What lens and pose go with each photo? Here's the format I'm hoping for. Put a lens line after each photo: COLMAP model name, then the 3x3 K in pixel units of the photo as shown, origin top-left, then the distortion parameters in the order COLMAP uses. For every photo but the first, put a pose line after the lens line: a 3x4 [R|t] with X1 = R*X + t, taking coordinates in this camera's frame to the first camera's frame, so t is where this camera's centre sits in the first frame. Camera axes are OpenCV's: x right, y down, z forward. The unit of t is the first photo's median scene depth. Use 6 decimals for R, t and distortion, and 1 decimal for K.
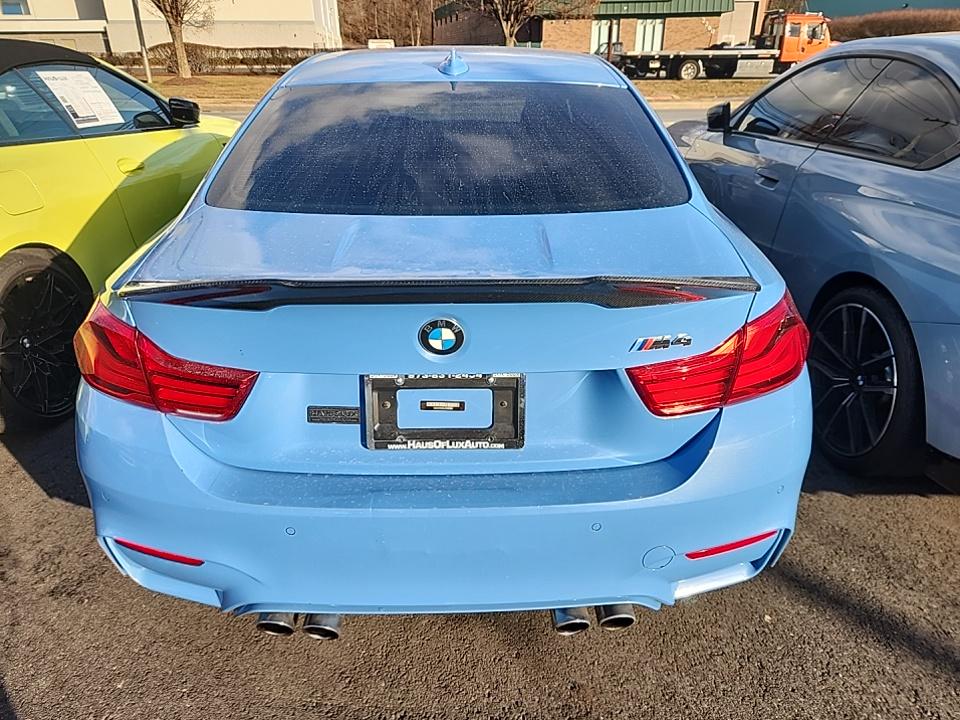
lens RADIAL K [[665.8, 0, 485.3], [0, 665.8, 360.0], [0, 0, 1]] dist [0.063970, -0.053713]
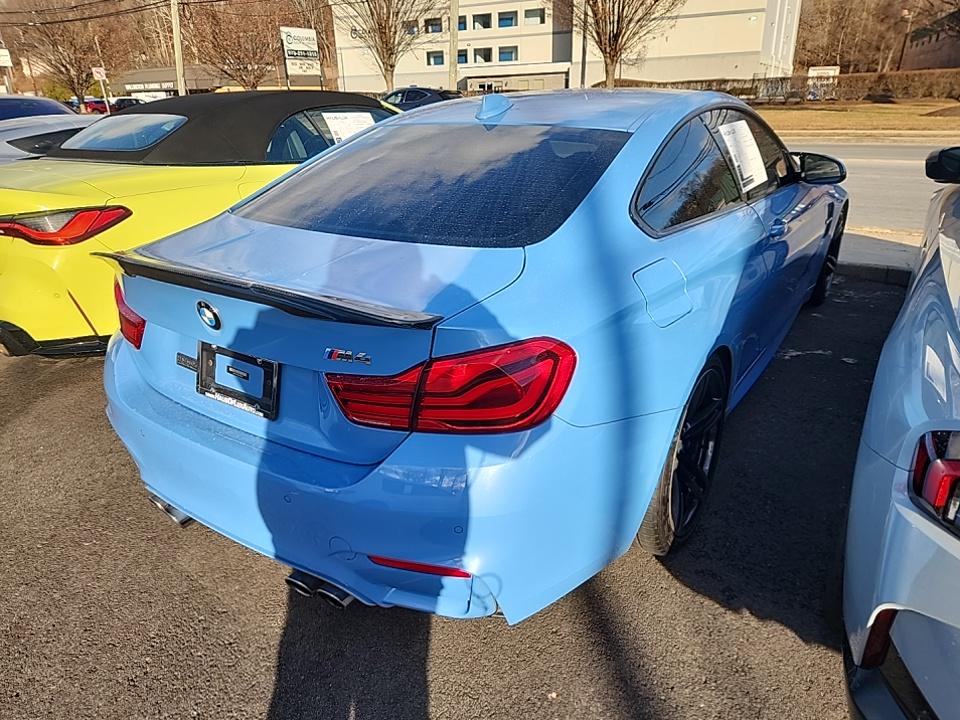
lens RADIAL K [[665.8, 0, 485.3], [0, 665.8, 360.0], [0, 0, 1]] dist [0.063970, -0.053713]
pose [[0.806404, 0.204425, -0.554908, 0.504782], [-0.225323, 0.973782, 0.031293, -0.050656], [0.546757, 0.099799, 0.831323, 0.085527]]
